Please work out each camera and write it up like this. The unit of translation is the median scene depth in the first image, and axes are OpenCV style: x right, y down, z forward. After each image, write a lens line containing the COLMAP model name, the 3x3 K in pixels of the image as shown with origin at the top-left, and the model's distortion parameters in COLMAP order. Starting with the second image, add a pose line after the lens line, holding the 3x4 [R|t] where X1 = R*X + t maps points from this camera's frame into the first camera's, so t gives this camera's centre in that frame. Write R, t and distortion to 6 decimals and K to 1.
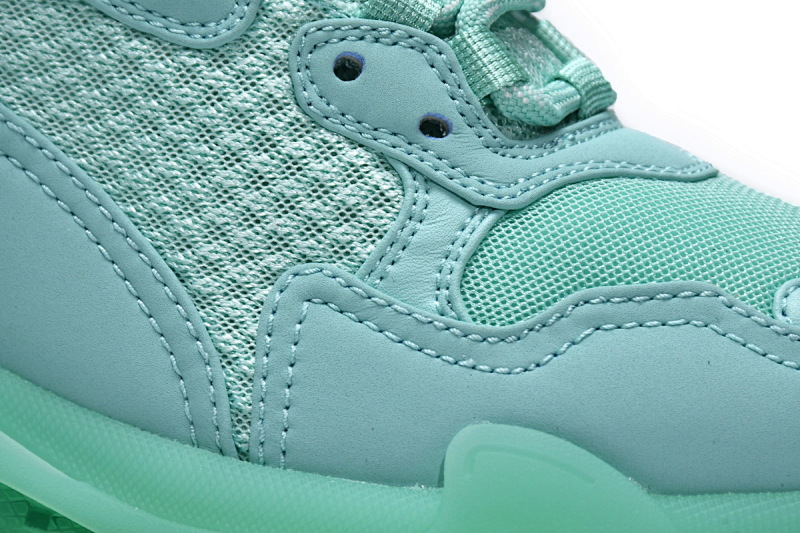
lens RADIAL K [[4179.4, 0, 399.1], [0, 4179.4, 265.2], [0, 0, 1]] dist [0.076808, 0.000000]
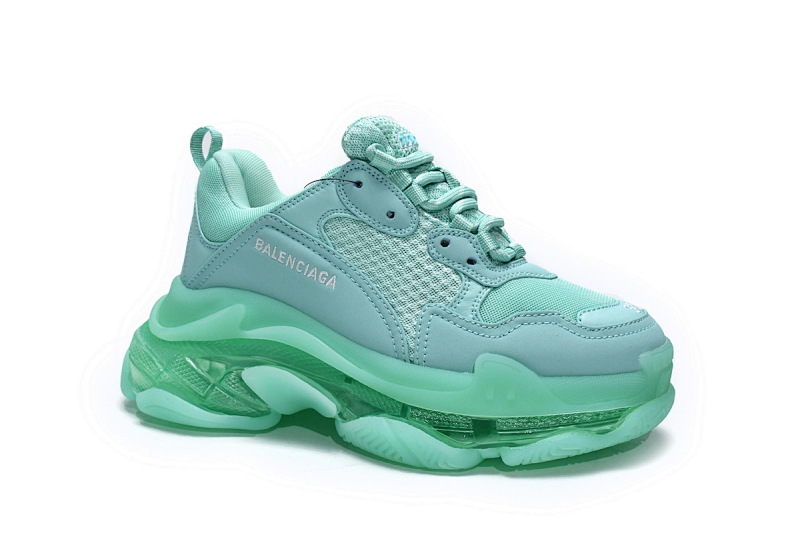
lens RADIAL K [[956.5, 0, 405.2], [0, 956.5, 273.1], [0, 0, 1]] dist [0.018840, 0.000000]
pose [[0.999410, 0.010925, -0.032558, -0.018792], [-0.011846, 0.999531, -0.028229, -0.002439], [0.032234, 0.028598, 0.999071, 0.255414]]
